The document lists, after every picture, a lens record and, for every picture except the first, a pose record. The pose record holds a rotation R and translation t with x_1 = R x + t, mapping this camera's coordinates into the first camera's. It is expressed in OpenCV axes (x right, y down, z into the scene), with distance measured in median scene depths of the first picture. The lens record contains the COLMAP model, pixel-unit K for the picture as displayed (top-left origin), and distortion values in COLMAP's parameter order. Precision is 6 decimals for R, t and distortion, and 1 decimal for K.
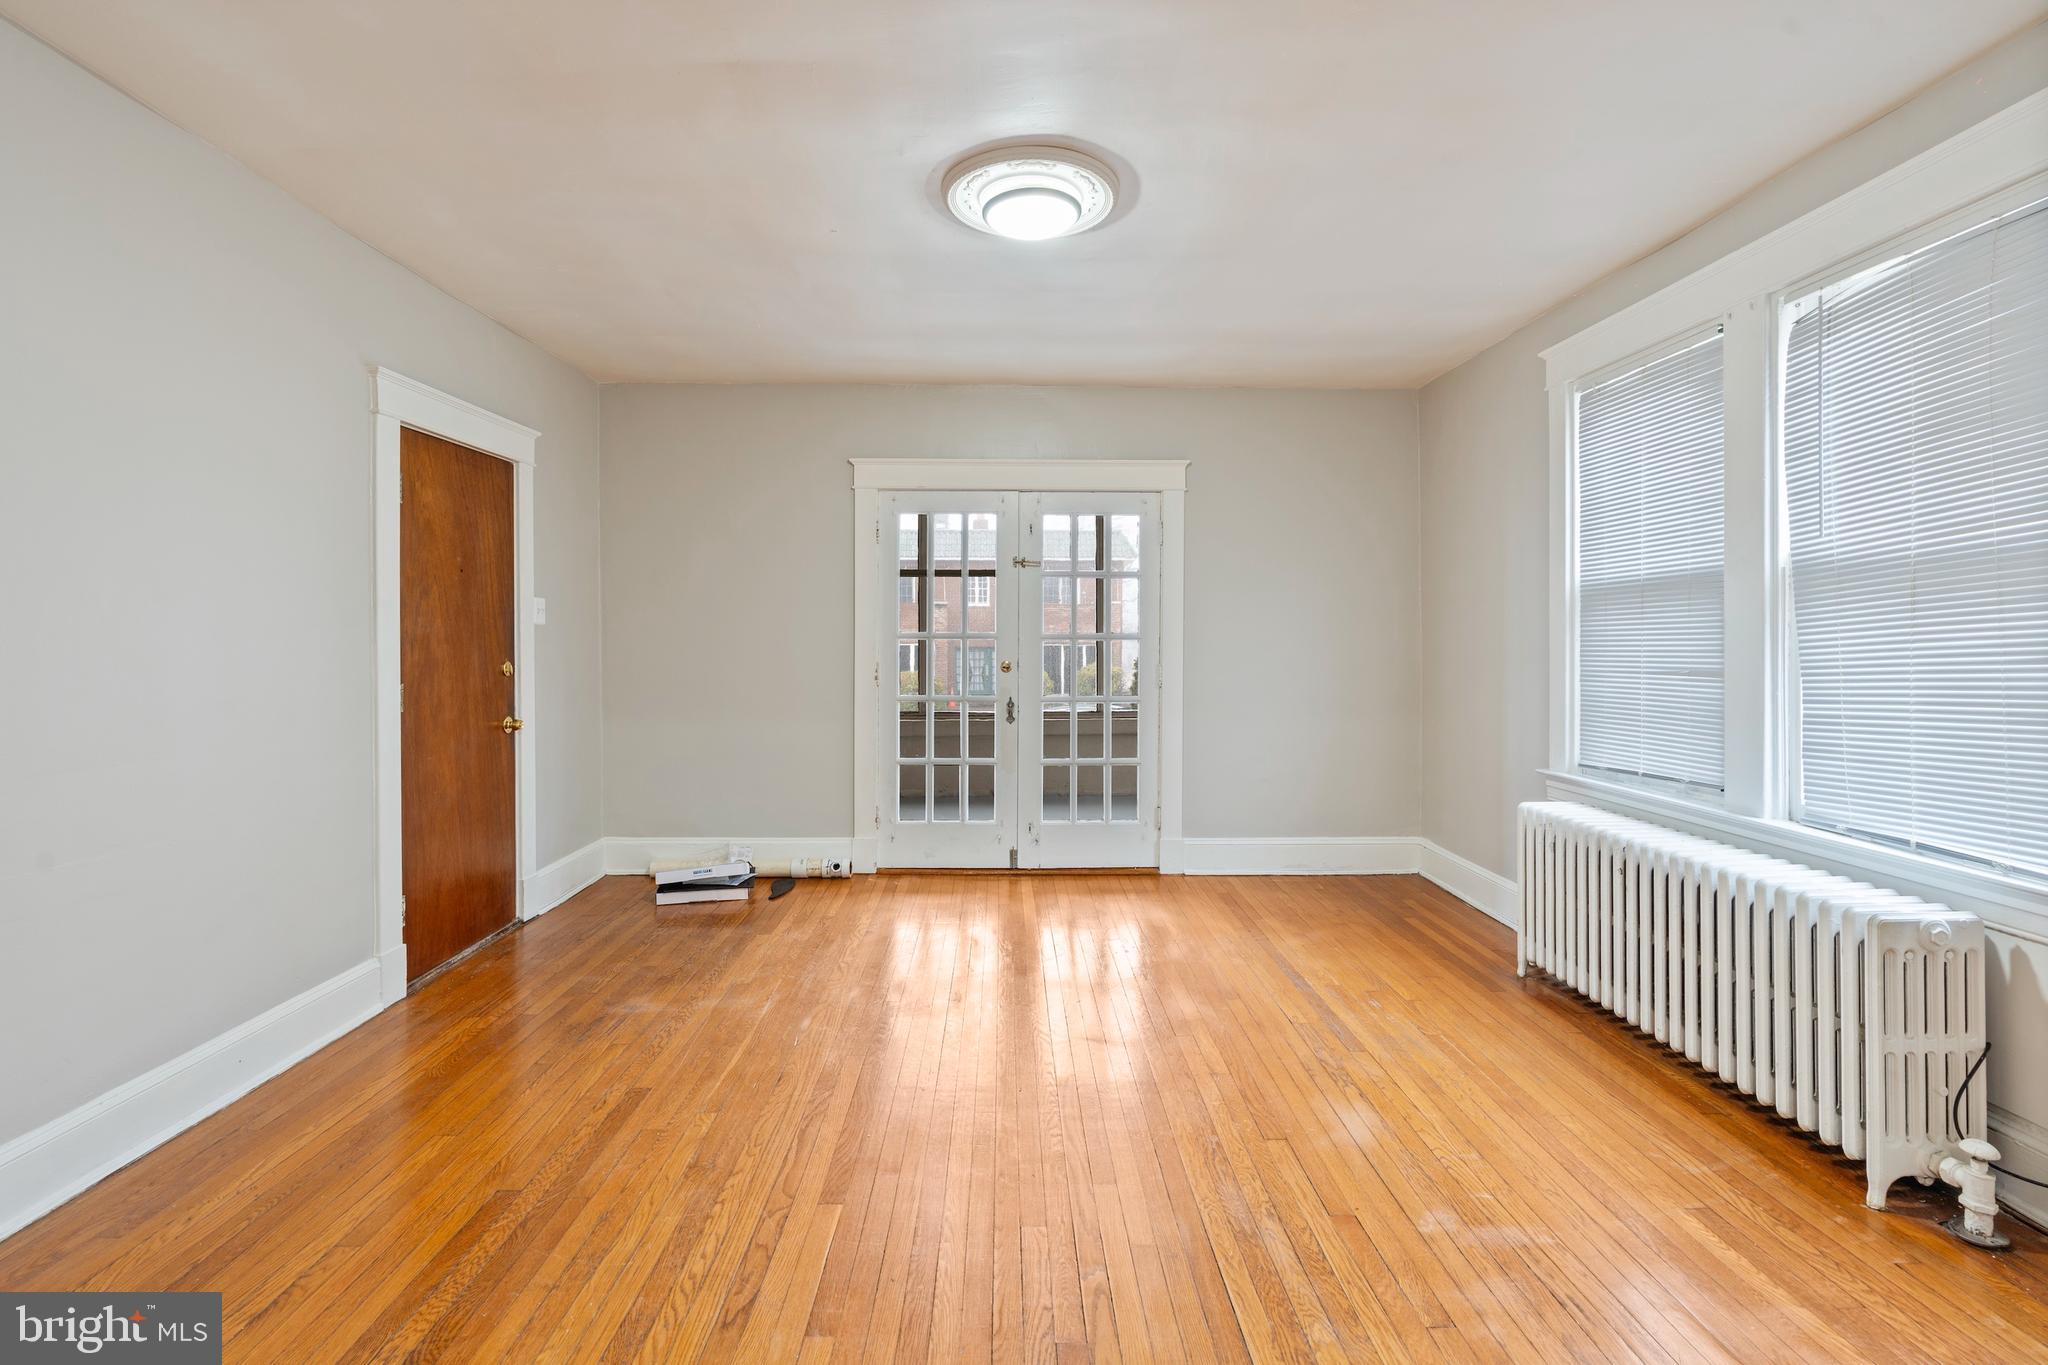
lens RADIAL K [[929.4, 0, 1012.3], [0, 929.4, 641.6], [0, 0, 1]] dist [-0.006972, 0.003995]
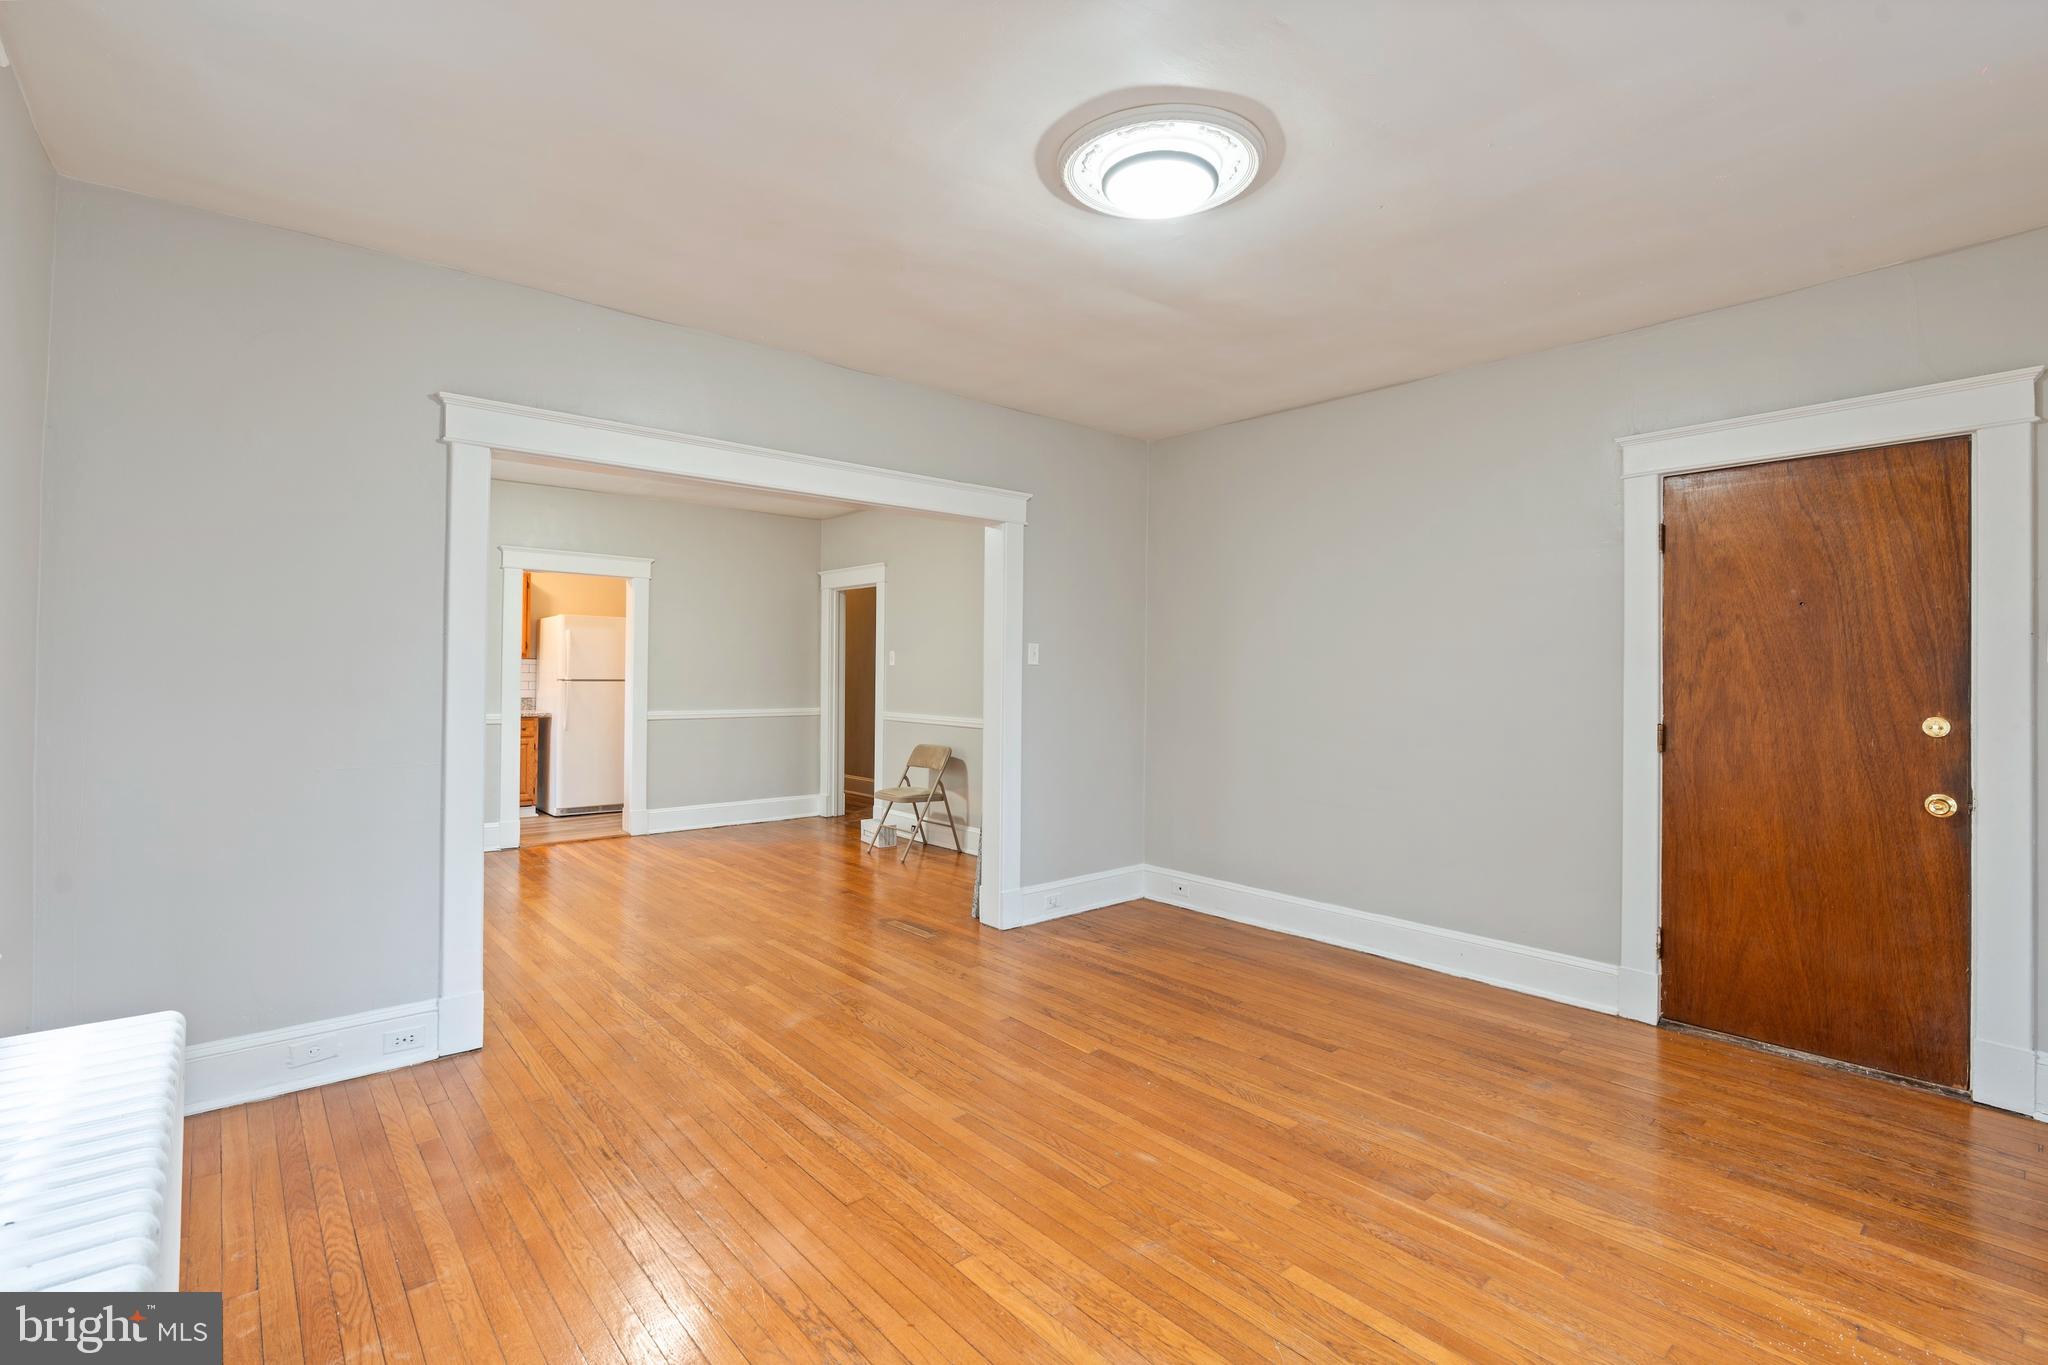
lens RADIAL K [[929.4, 0, 1031.2], [0, 929.4, 665.2], [0, 0, 1]] dist [-0.006972, 0.003995]
pose [[-0.755372, -0.010258, -0.655216, 0.538761], [-0.011000, 0.999935, -0.002974, -0.010565], [0.655204, 0.004960, -0.755436, 1.269664]]
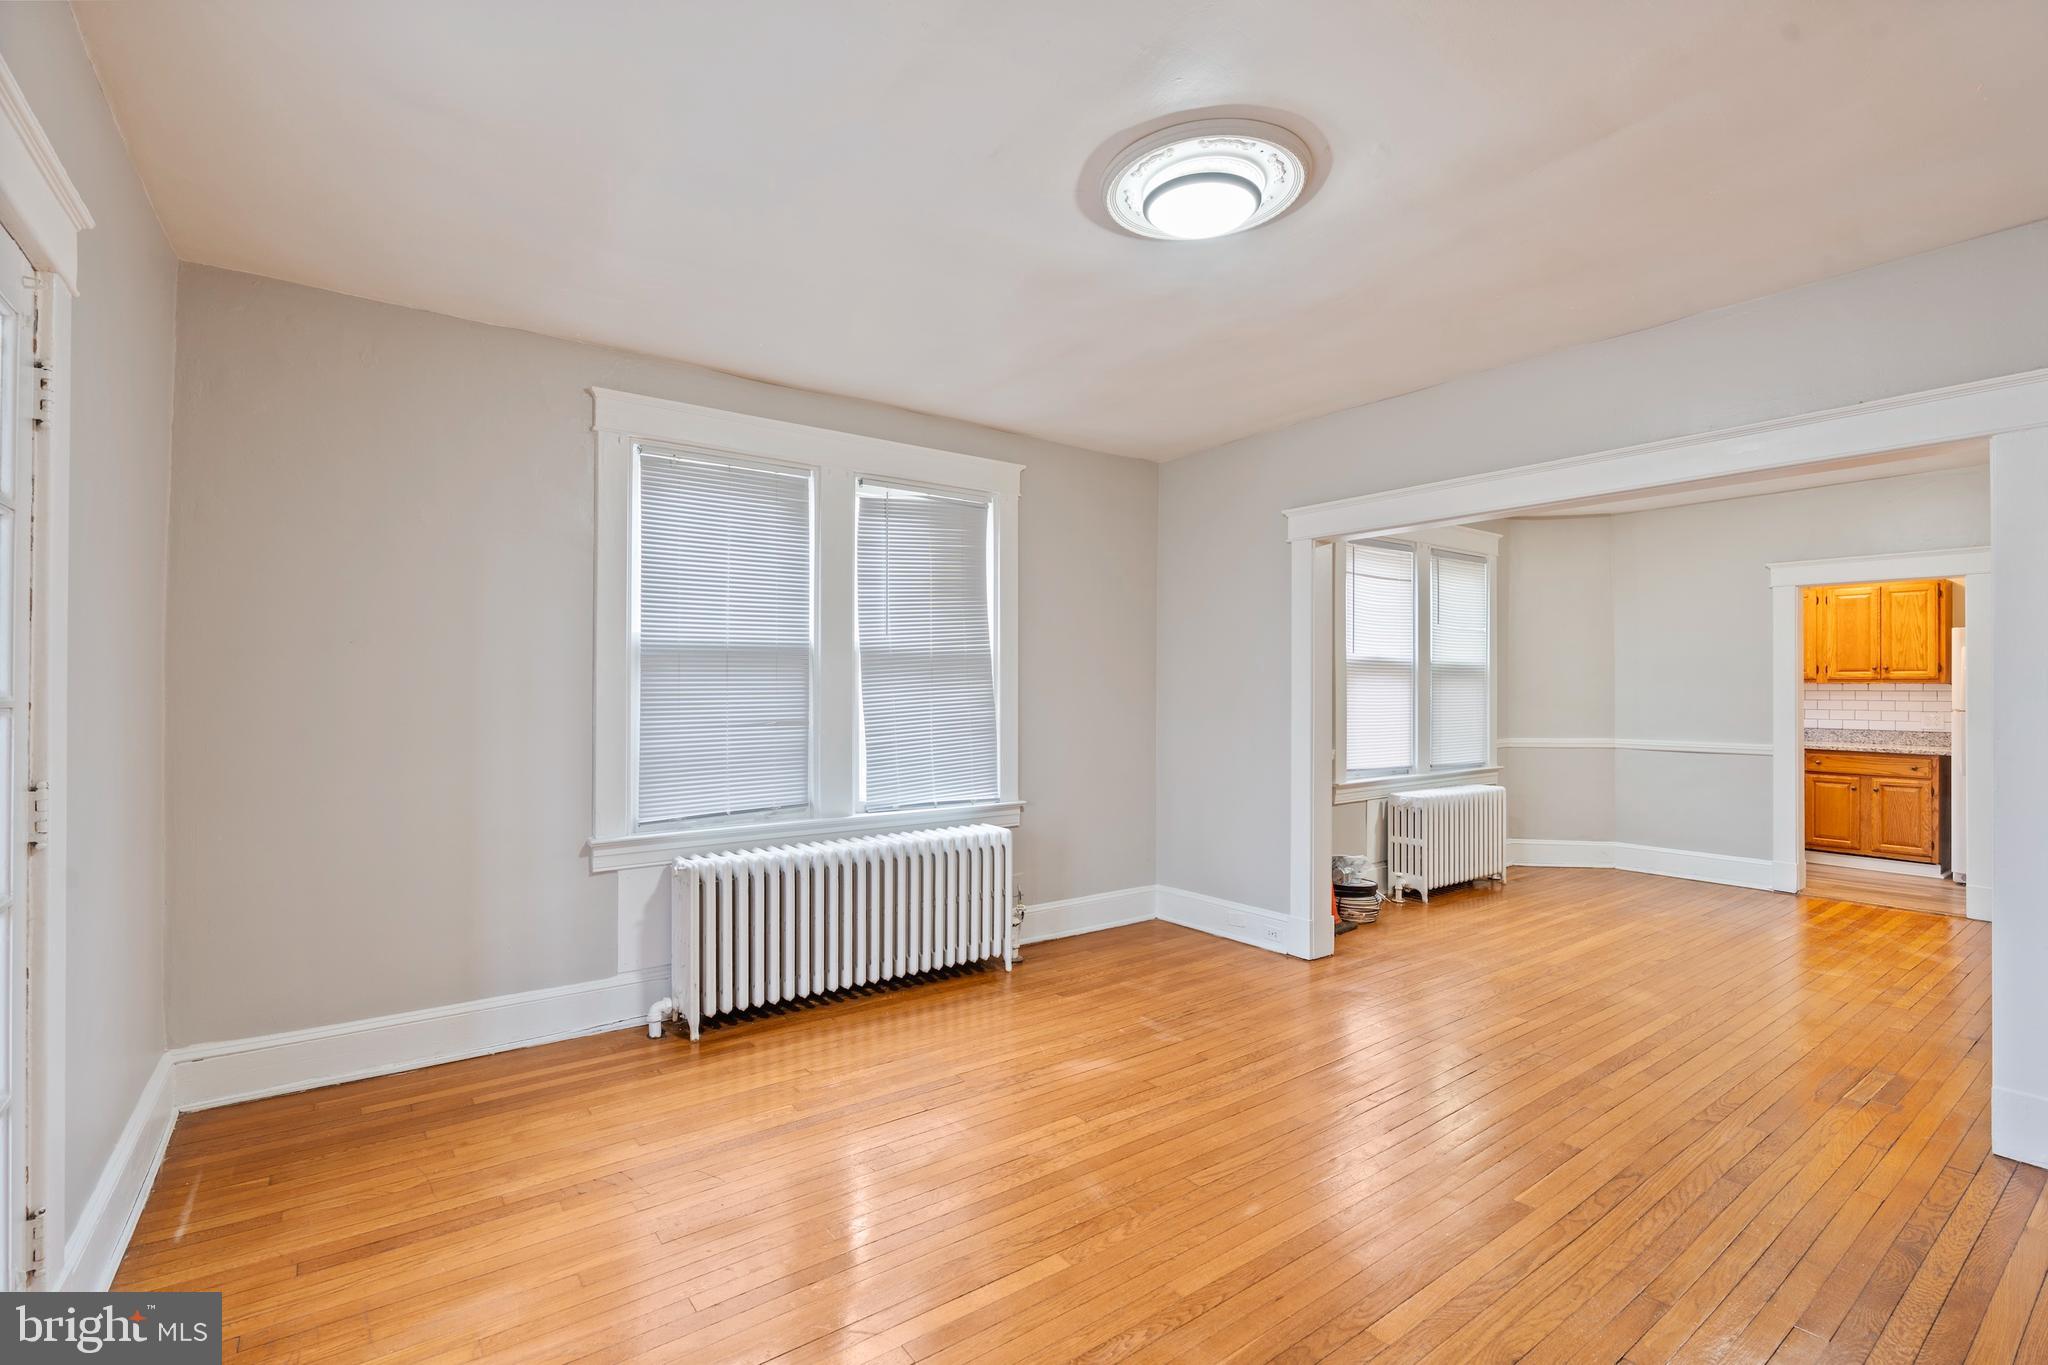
lens RADIAL K [[929.4, 0, 1016.6], [0, 929.4, 676.3], [0, 0, 1]] dist [-0.006972, 0.003995]
pose [[-0.585609, 0.011382, 0.810514, -0.462419], [0.001084, 0.999912, -0.013259, -0.012659], [-0.810593, -0.006886, -0.585569, 1.325502]]
